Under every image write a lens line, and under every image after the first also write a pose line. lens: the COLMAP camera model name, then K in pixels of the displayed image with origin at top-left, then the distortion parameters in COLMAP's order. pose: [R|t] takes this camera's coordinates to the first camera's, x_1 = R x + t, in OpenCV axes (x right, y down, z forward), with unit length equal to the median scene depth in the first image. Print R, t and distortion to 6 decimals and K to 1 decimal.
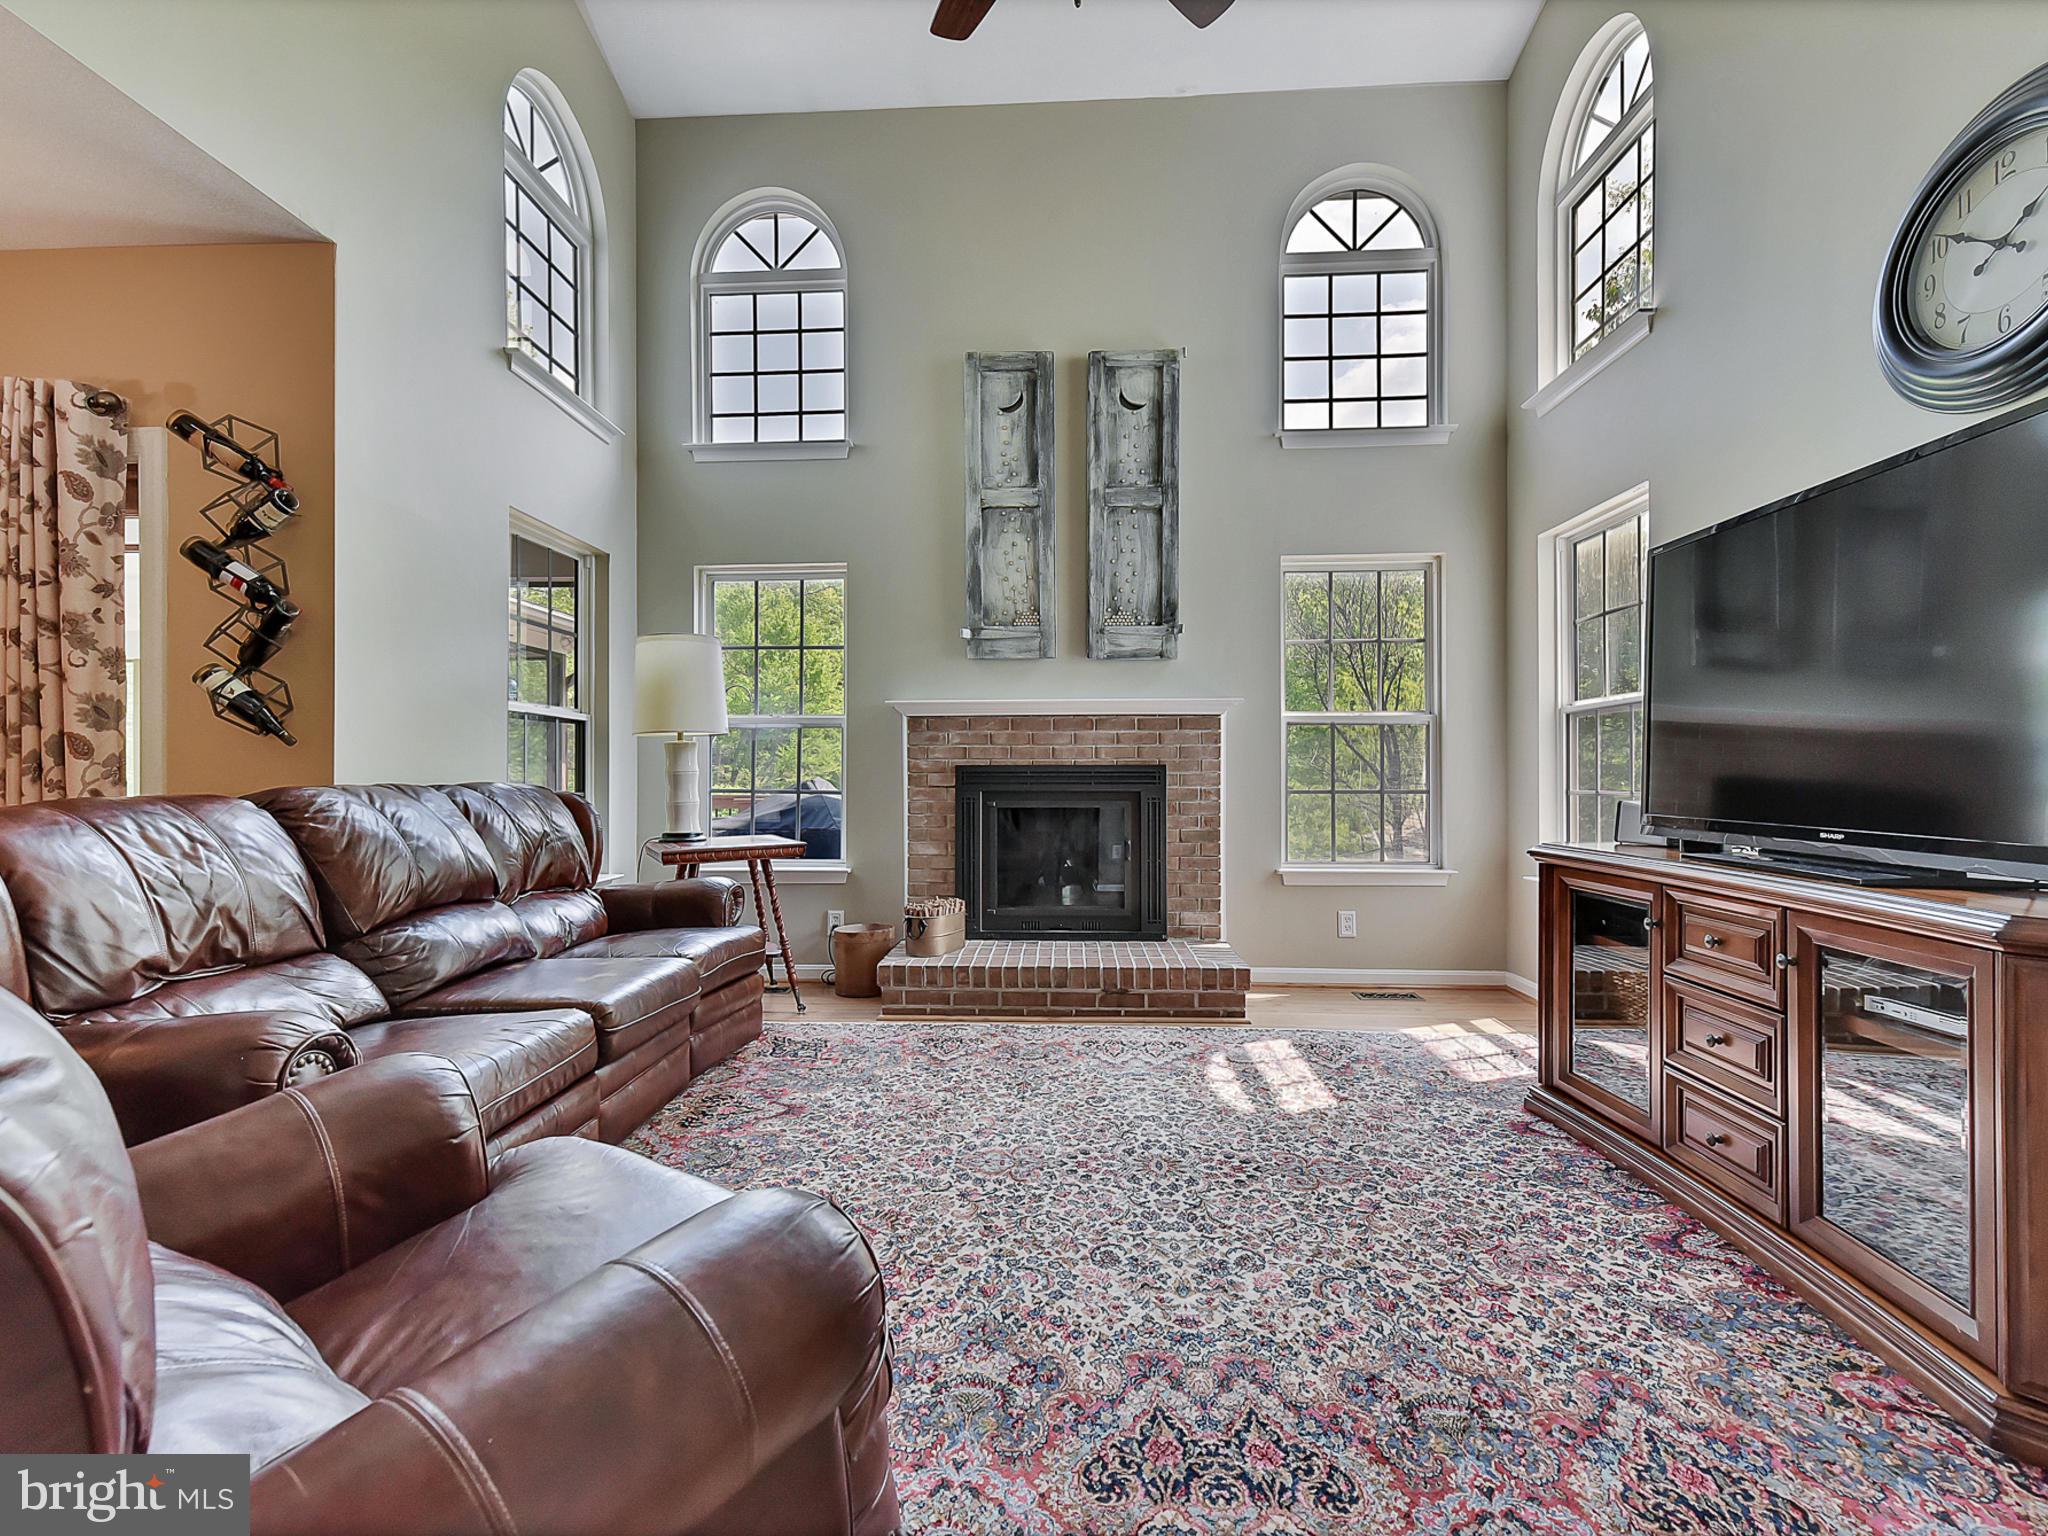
lens RADIAL K [[920.6, 0, 1019.5], [0, 920.6, 770.1], [0, 0, 1]] dist [0.015987, -0.001180]
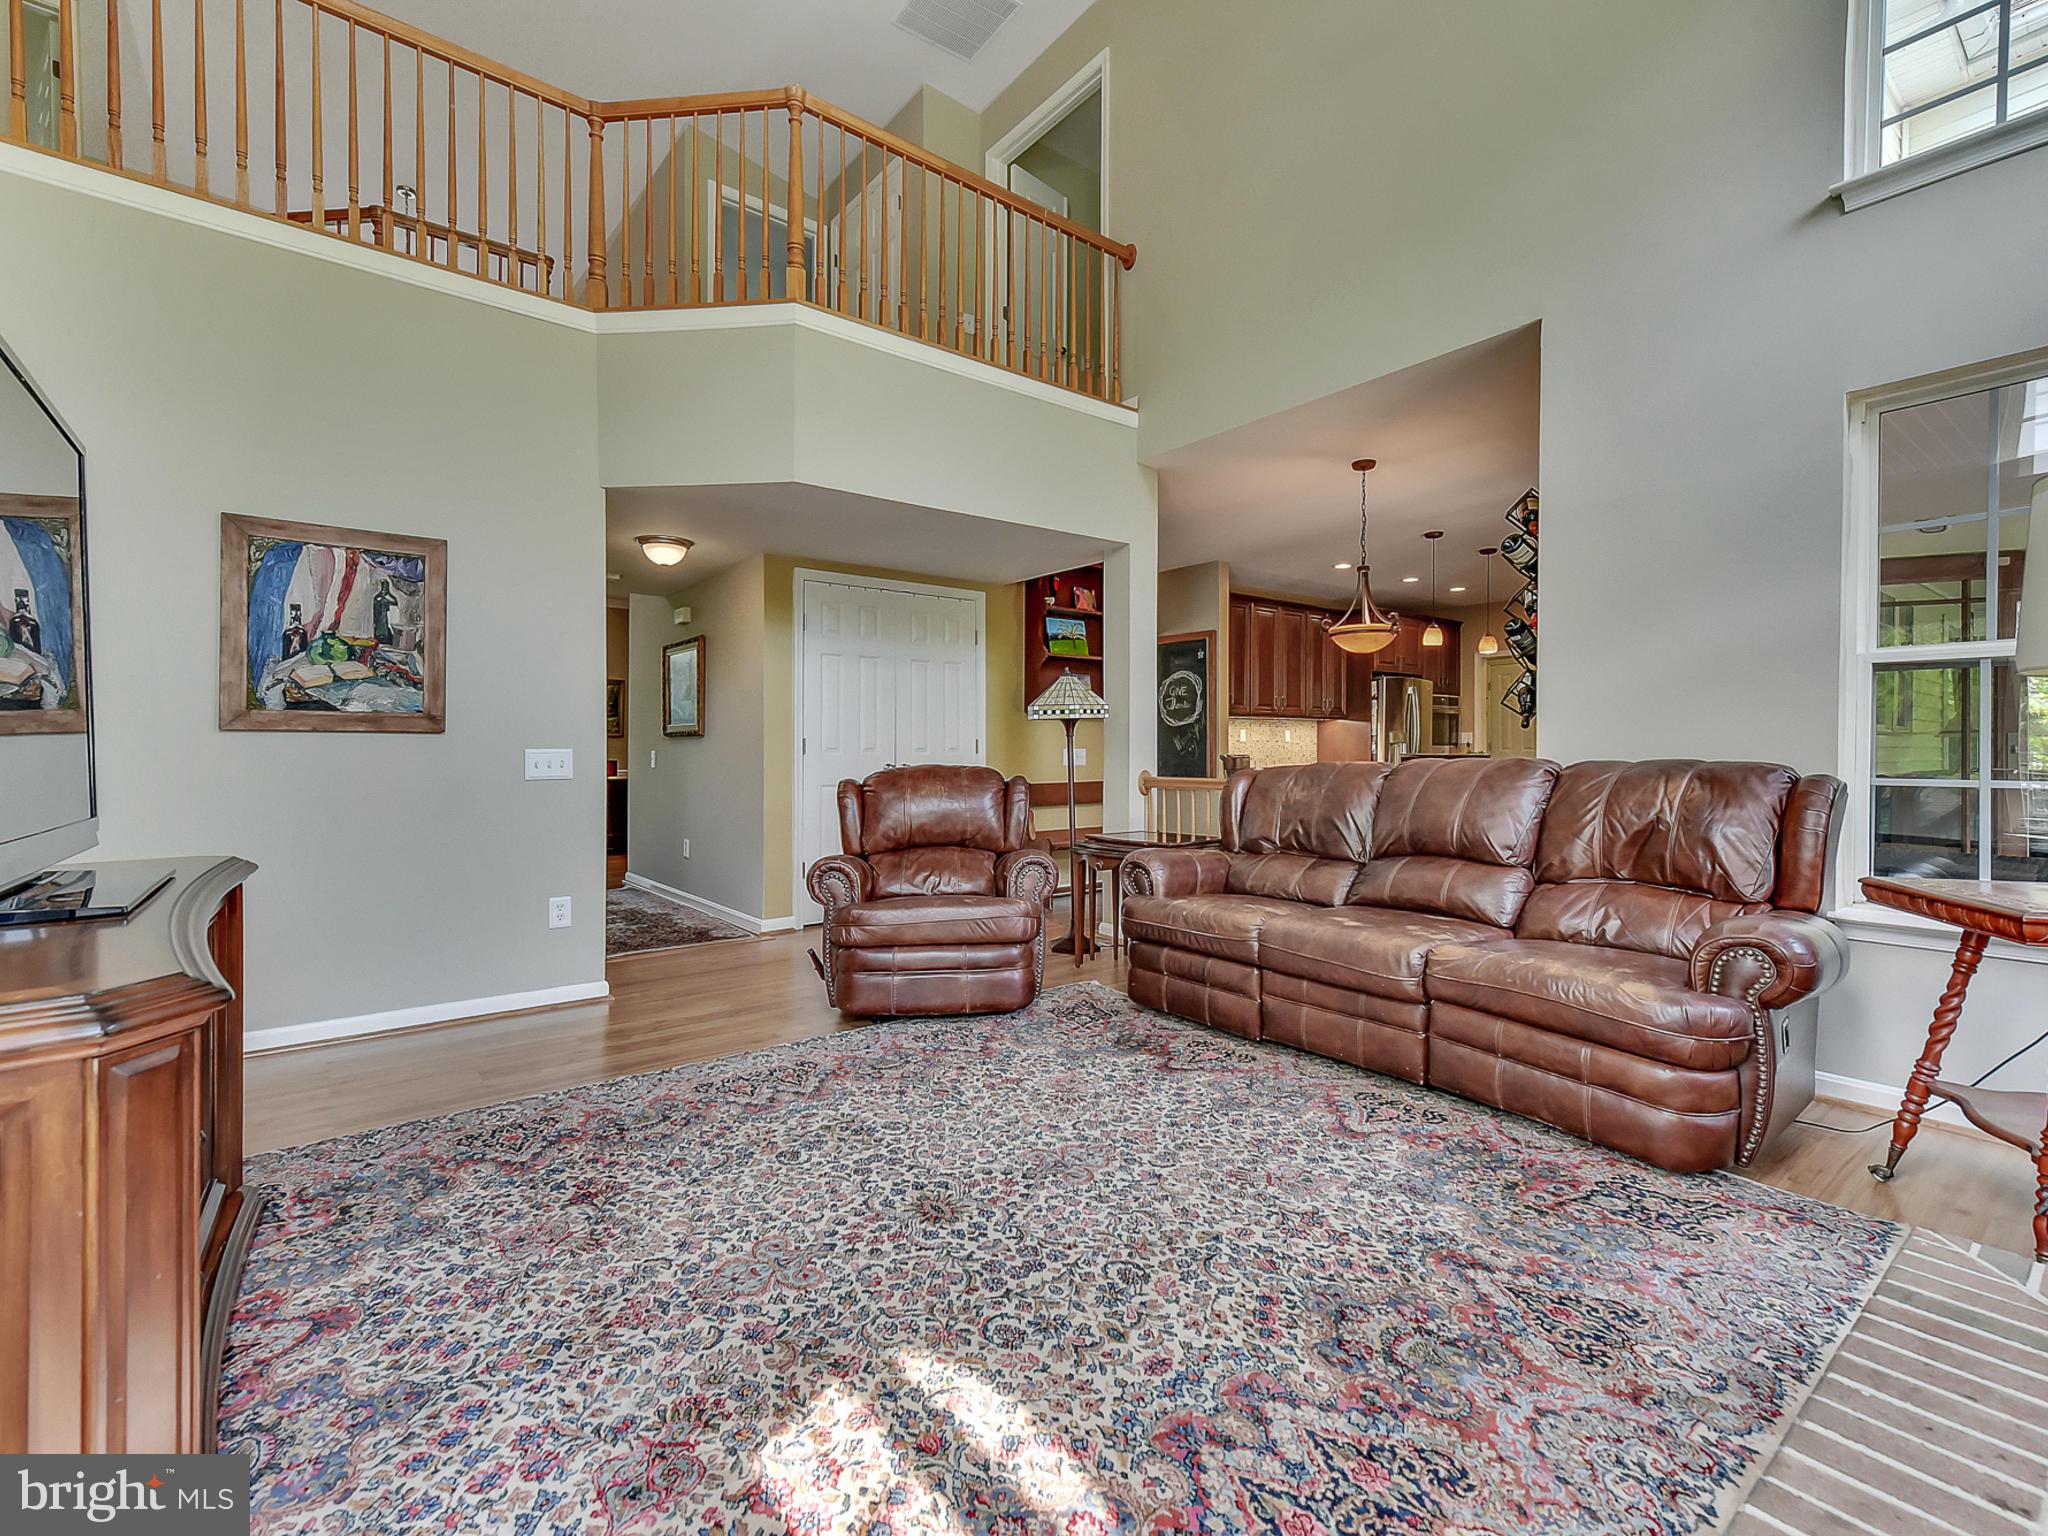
lens RADIAL K [[920.6, 0, 1008.7], [0, 920.6, 756.7], [0, 0, 1]] dist [0.015987, -0.001180]
pose [[-0.761949, 0.010524, -0.647551, 0.353912], [0.006704, 0.999943, 0.008363, 0.004571], [0.647602, 0.002031, -0.761976, 0.926158]]
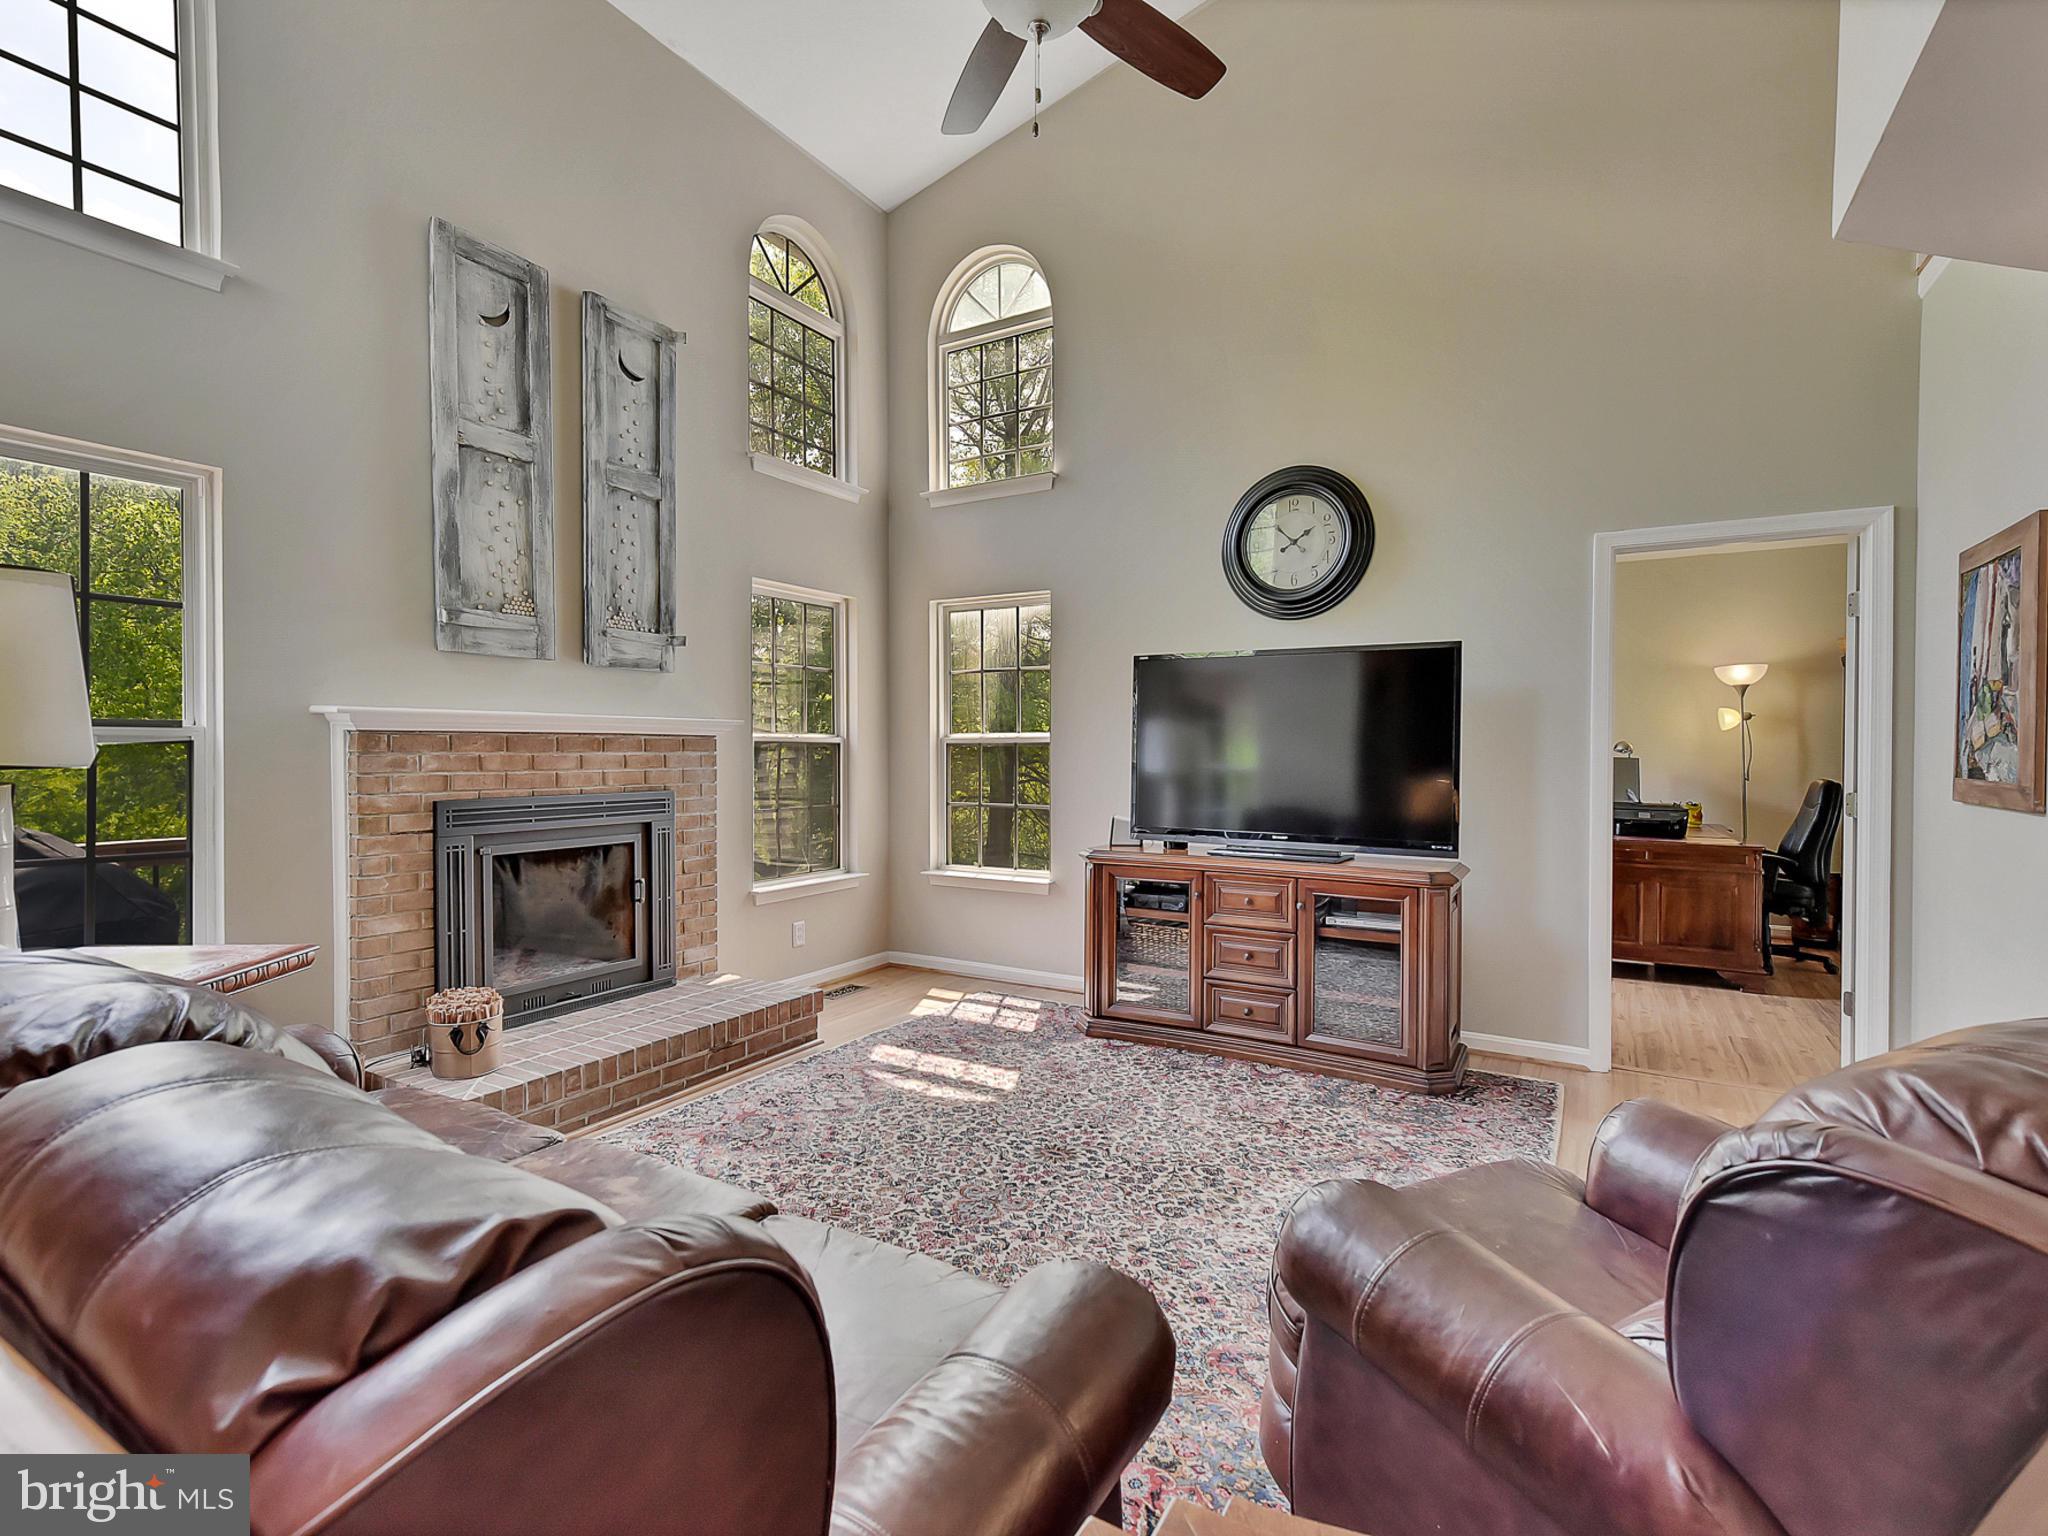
lens RADIAL K [[983.0, 0, 1027.8], [0, 983.0, 760.2], [0, 0, 1]] dist [0.005695, -0.000016]
pose [[0.457735, -0.006860, 0.889062, -0.541427], [-0.008783, 0.999887, 0.012237, -0.050709], [-0.889045, -0.013410, 0.457623, 0.252252]]
